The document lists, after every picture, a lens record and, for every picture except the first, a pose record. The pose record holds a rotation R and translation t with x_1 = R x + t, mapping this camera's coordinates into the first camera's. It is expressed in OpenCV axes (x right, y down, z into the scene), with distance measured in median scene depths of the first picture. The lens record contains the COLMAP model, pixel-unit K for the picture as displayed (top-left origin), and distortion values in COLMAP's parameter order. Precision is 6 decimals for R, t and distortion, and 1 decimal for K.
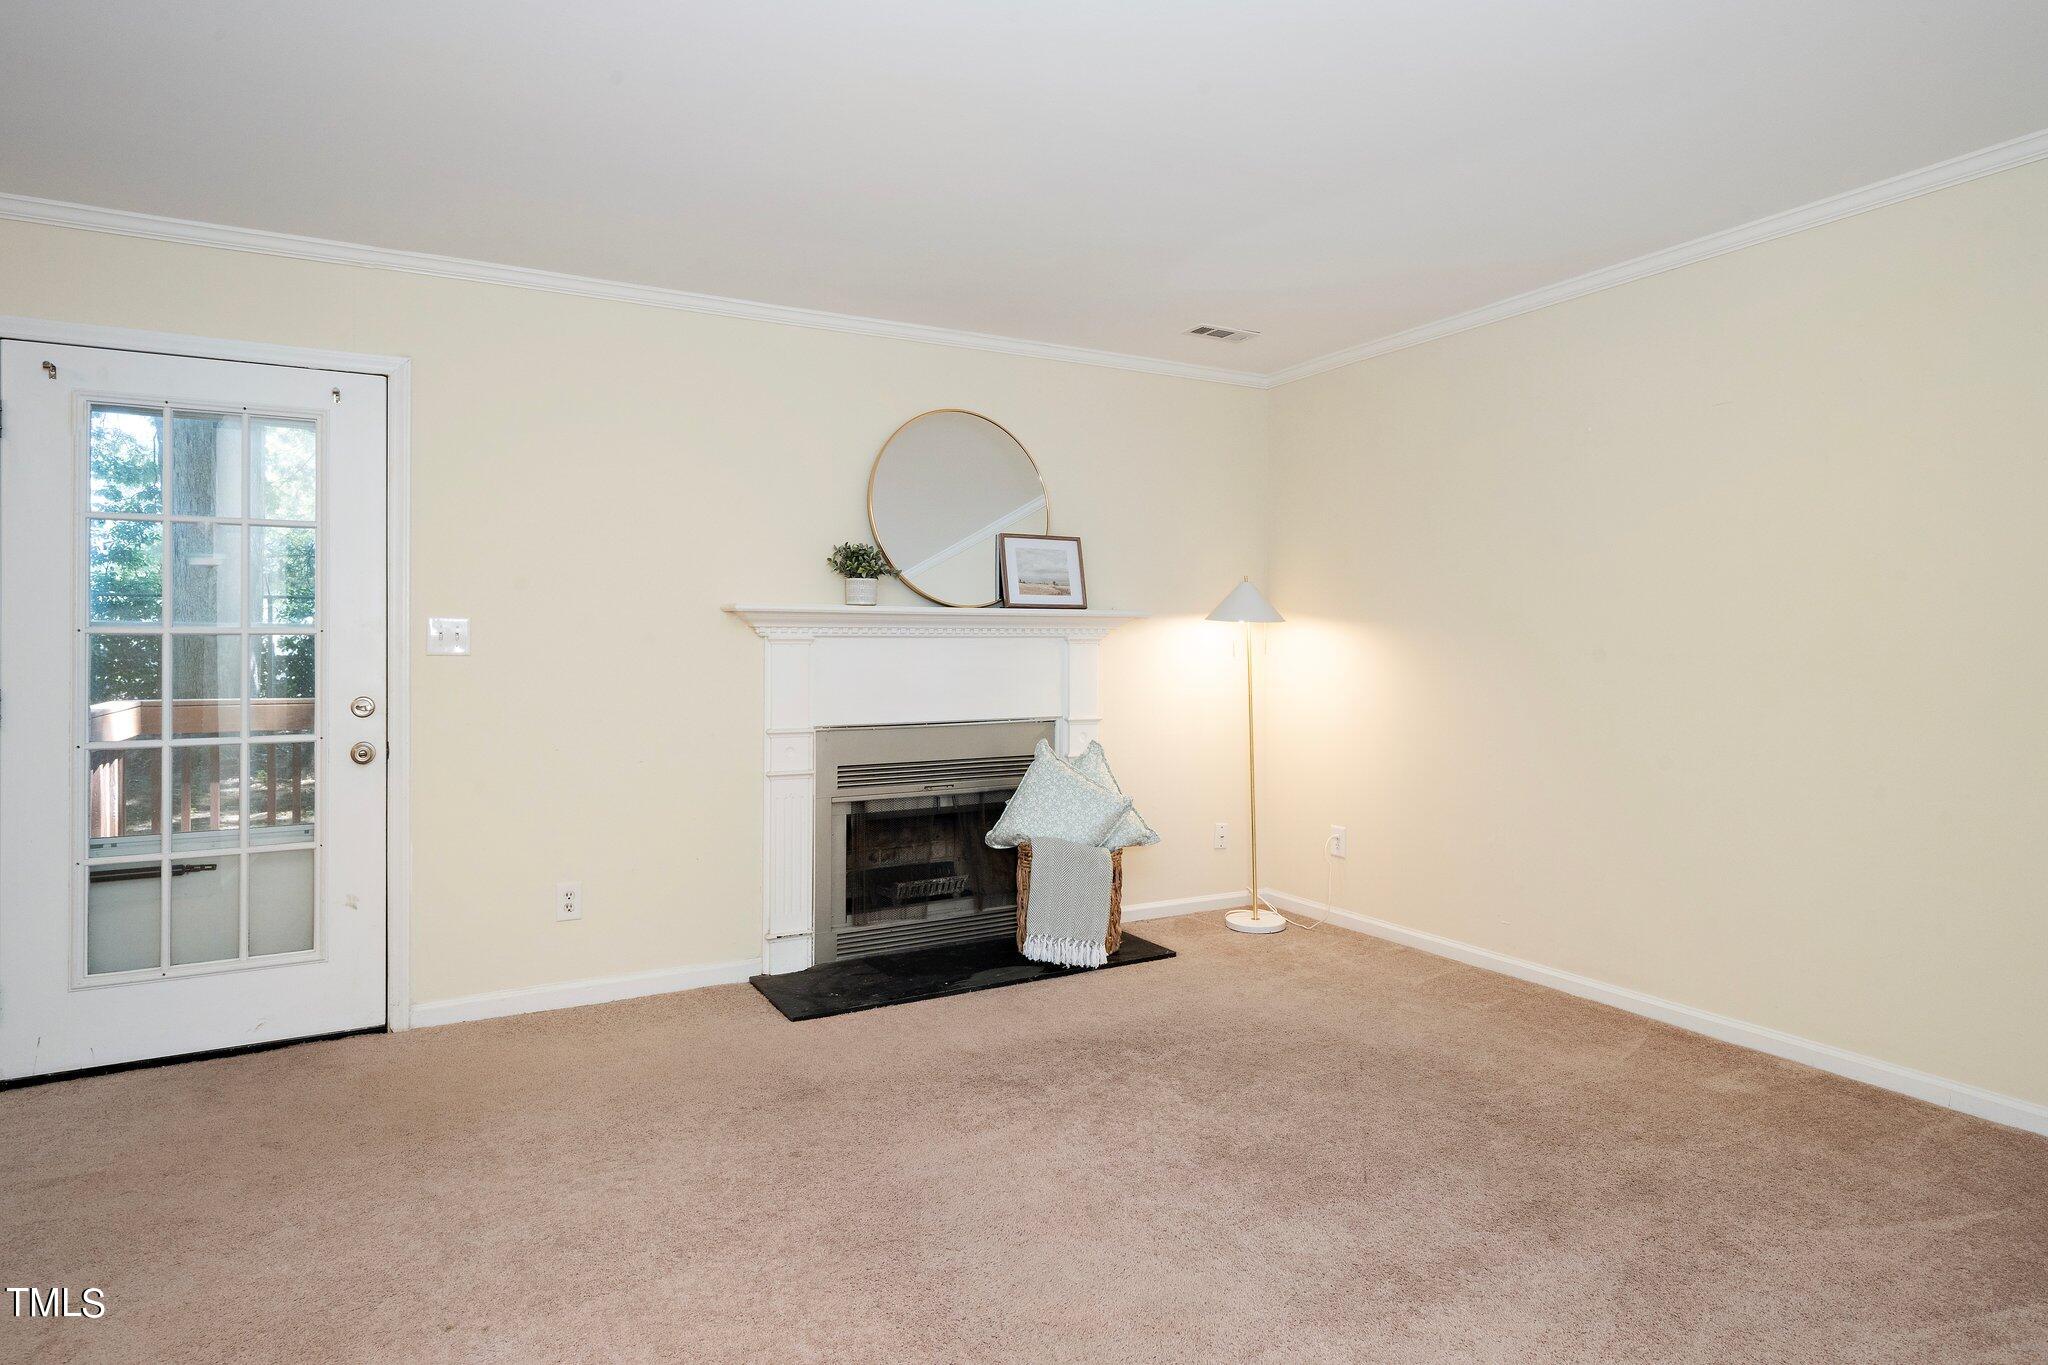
lens RADIAL K [[1090.4, 0, 1028.1], [0, 1090.4, 628.3], [0, 0, 1]] dist [0.001311, 0.000001]
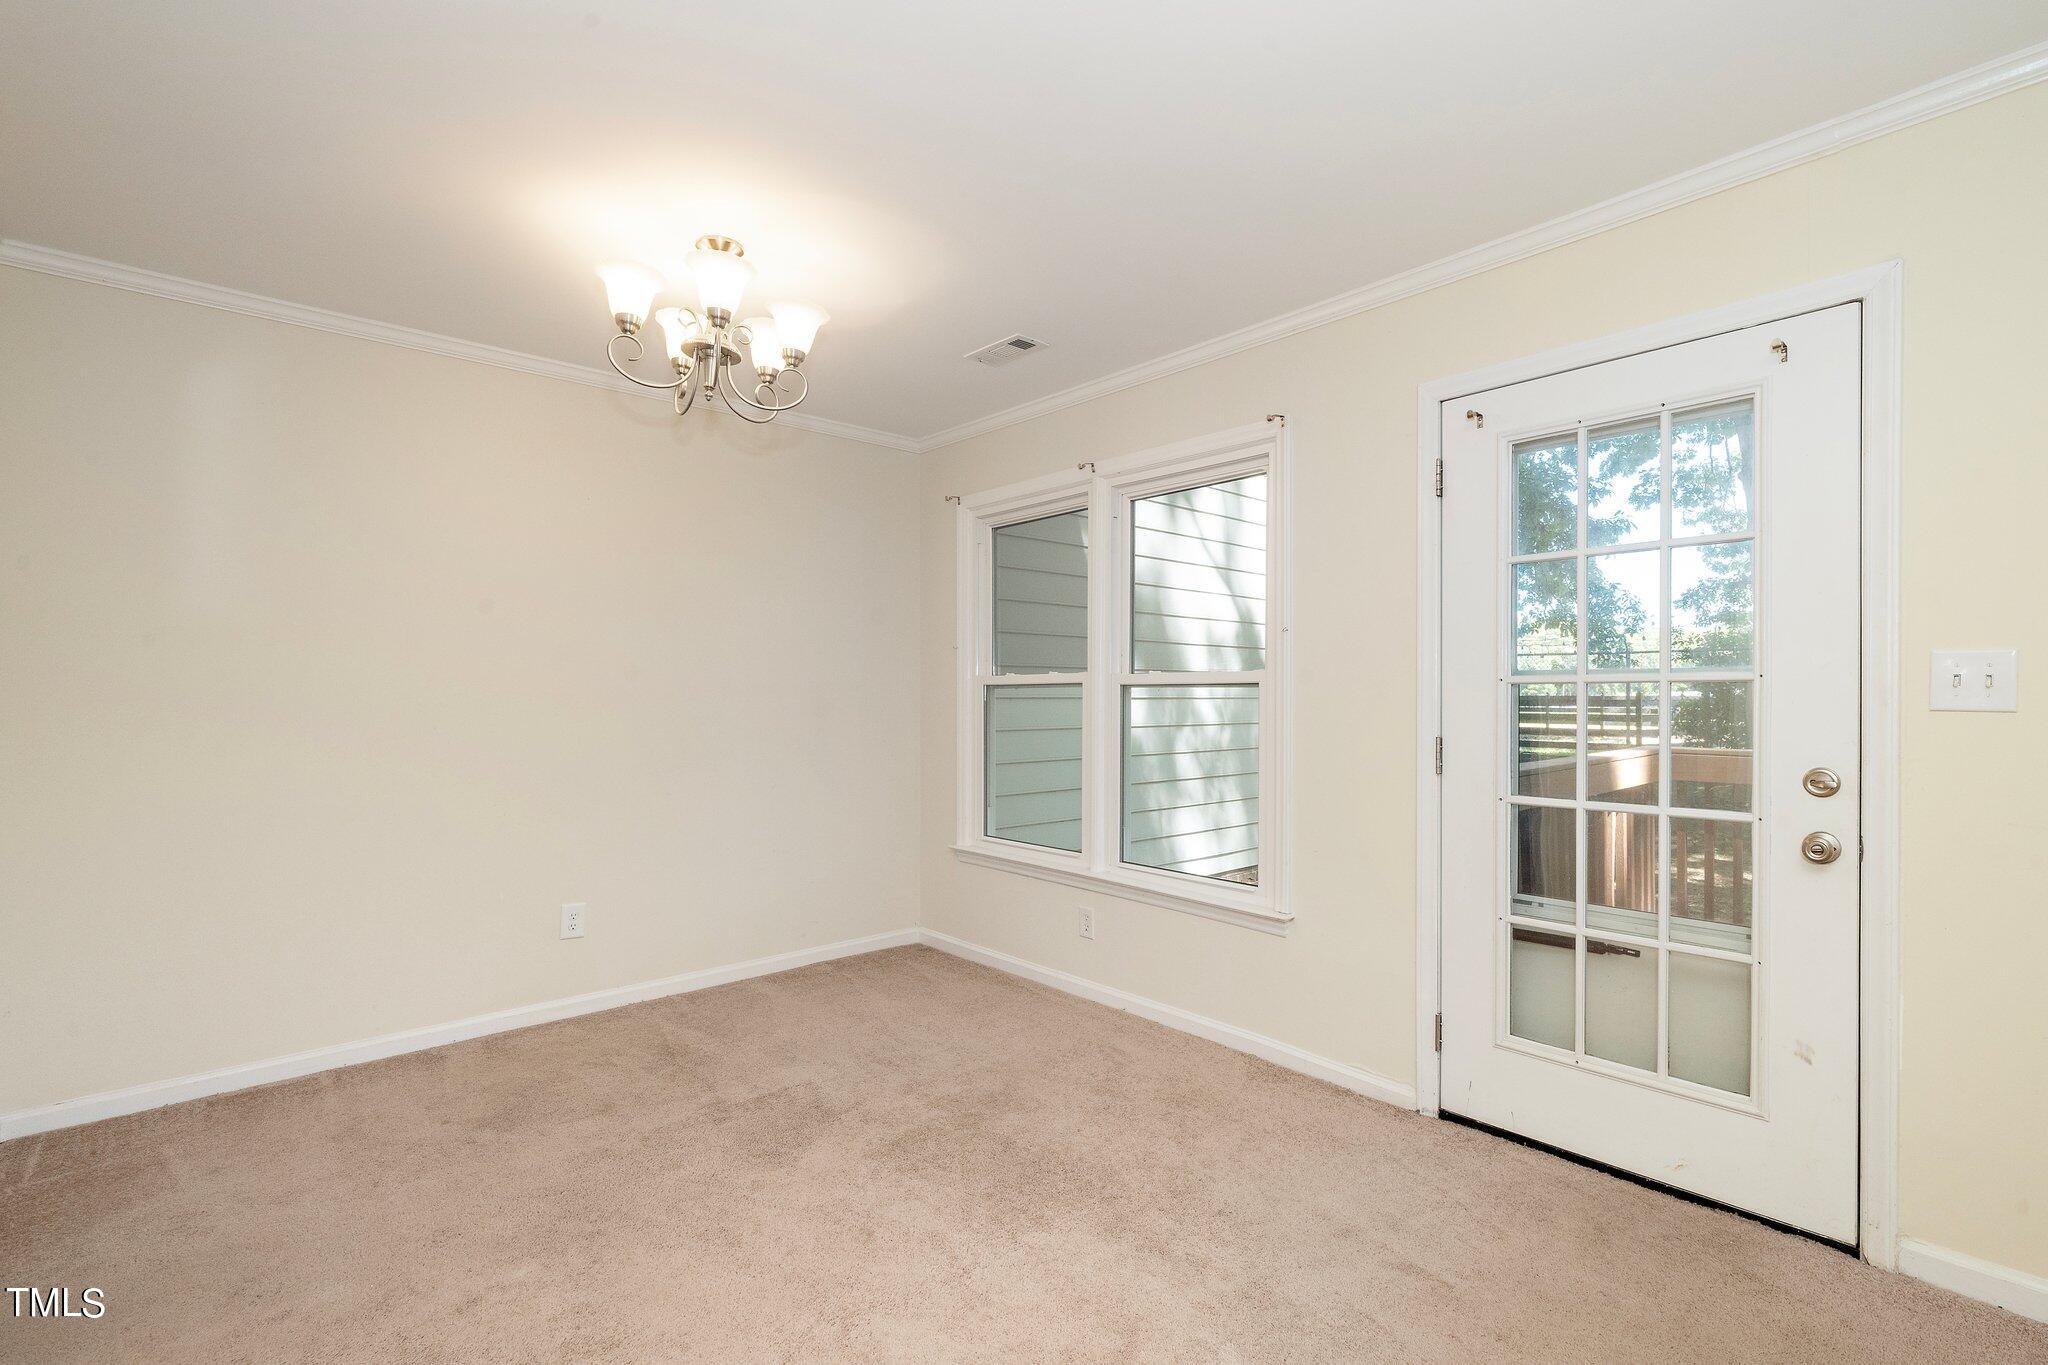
lens RADIAL K [[941.7, 0, 1030.7], [0, 941.7, 706.0], [0, 0, 1]] dist [-0.001642, -0.000391]
pose [[0.218368, 0.011379, -0.975800, -0.107617], [0.016685, 0.999742, 0.015392, 0.003909], [0.975724, -0.019643, 0.218122, 0.310041]]
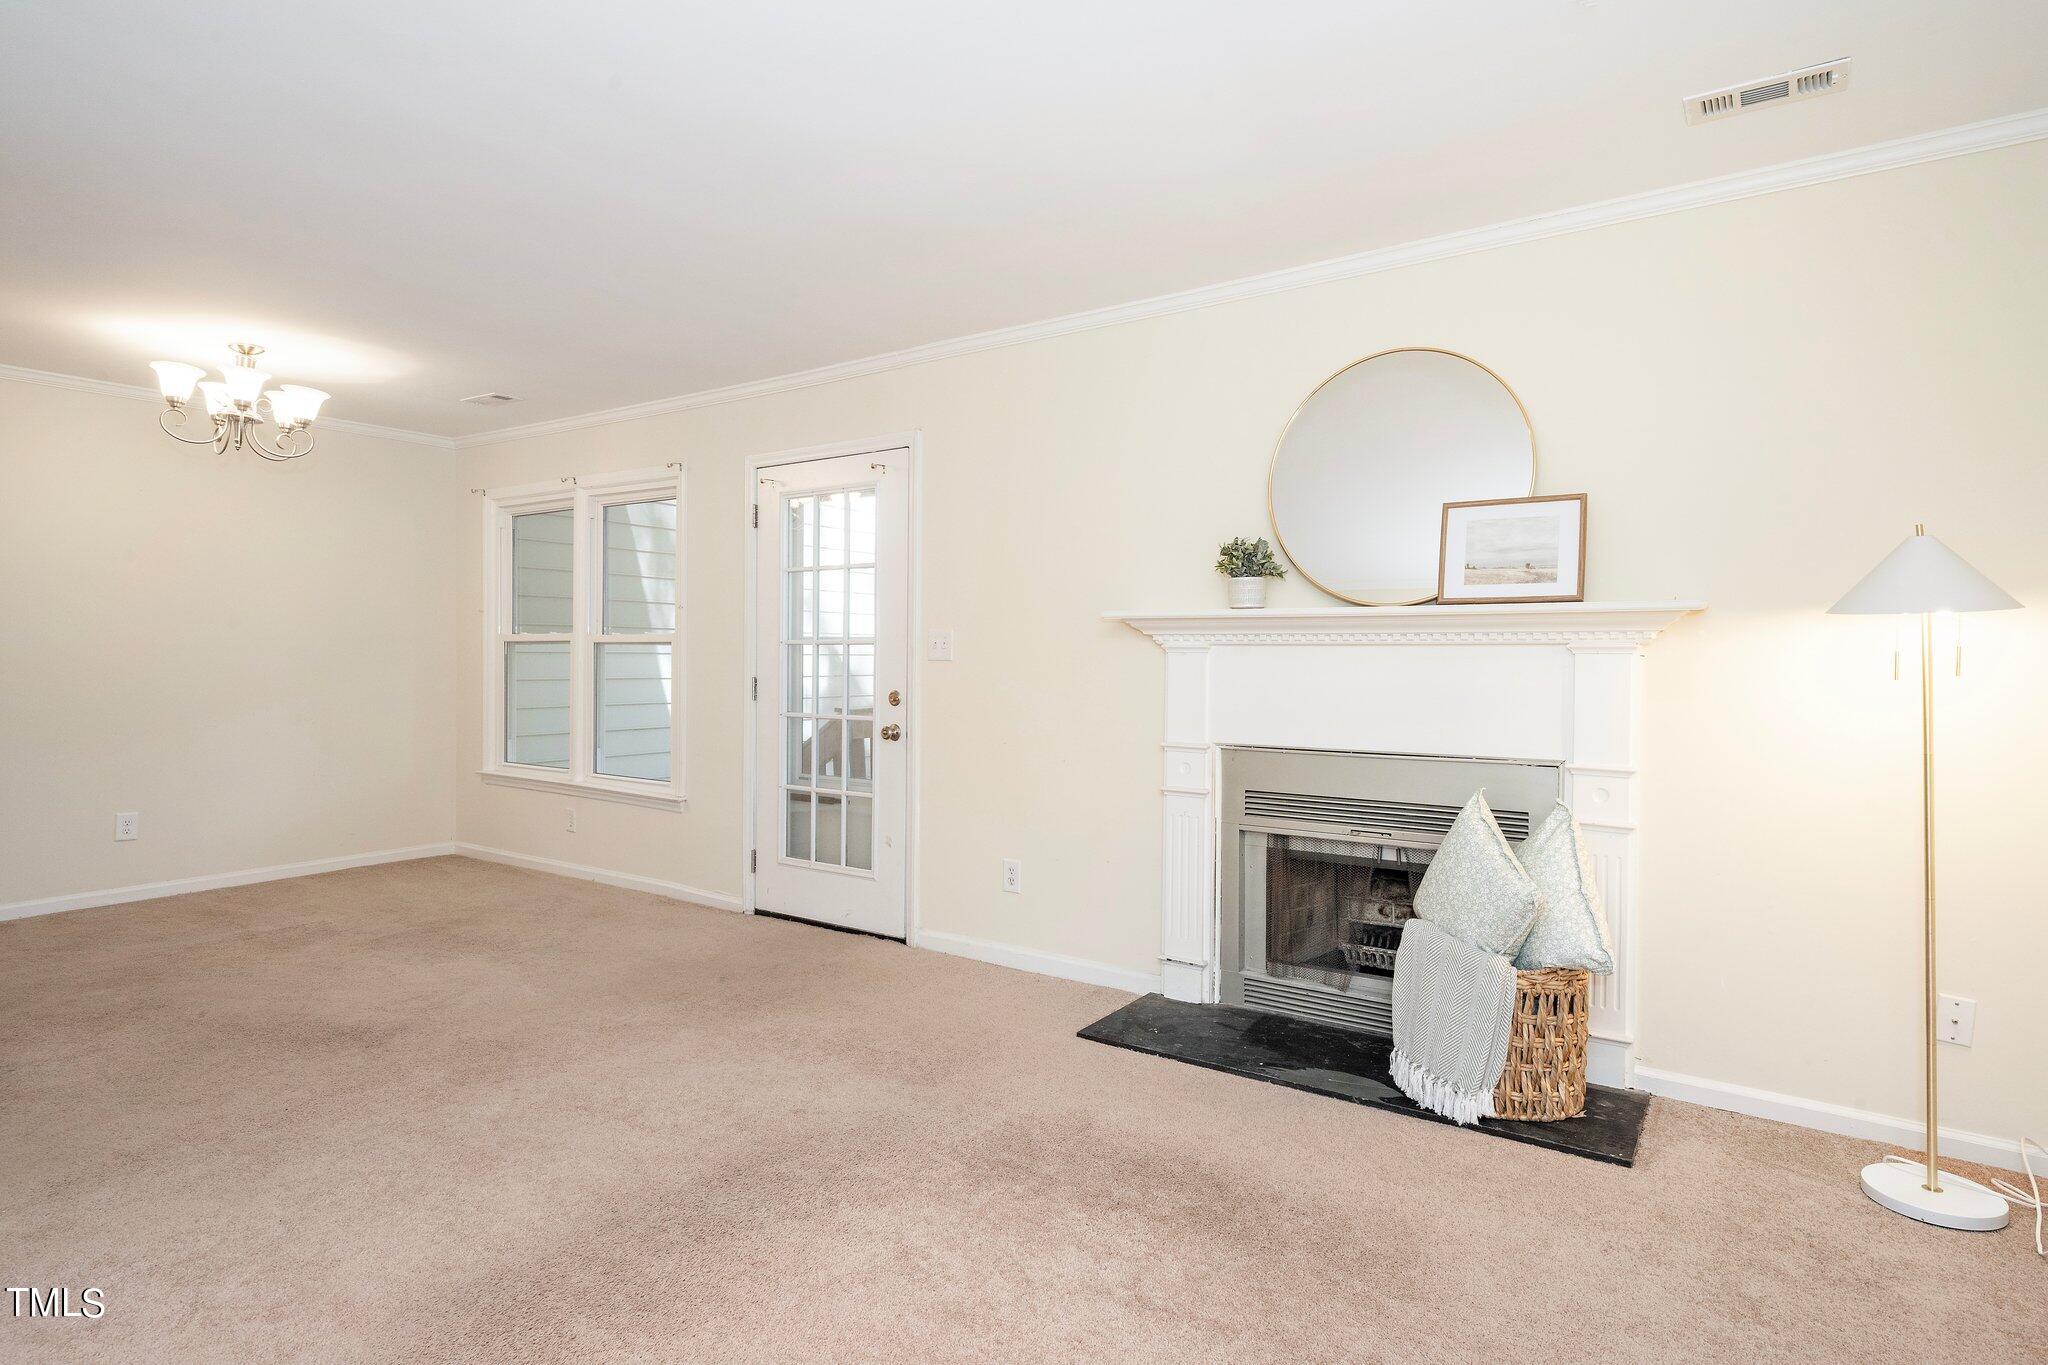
lens RADIAL K [[1079.8, 0, 1012.2], [0, 1079.8, 662.2], [0, 0, 1]] dist [-0.015808, 0.000125]
pose [[0.452300, 0.011157, -0.891796, 0.536278], [0.008173, 0.999828, 0.016654, 0.006082], [0.891828, -0.014821, 0.452131, 0.445256]]
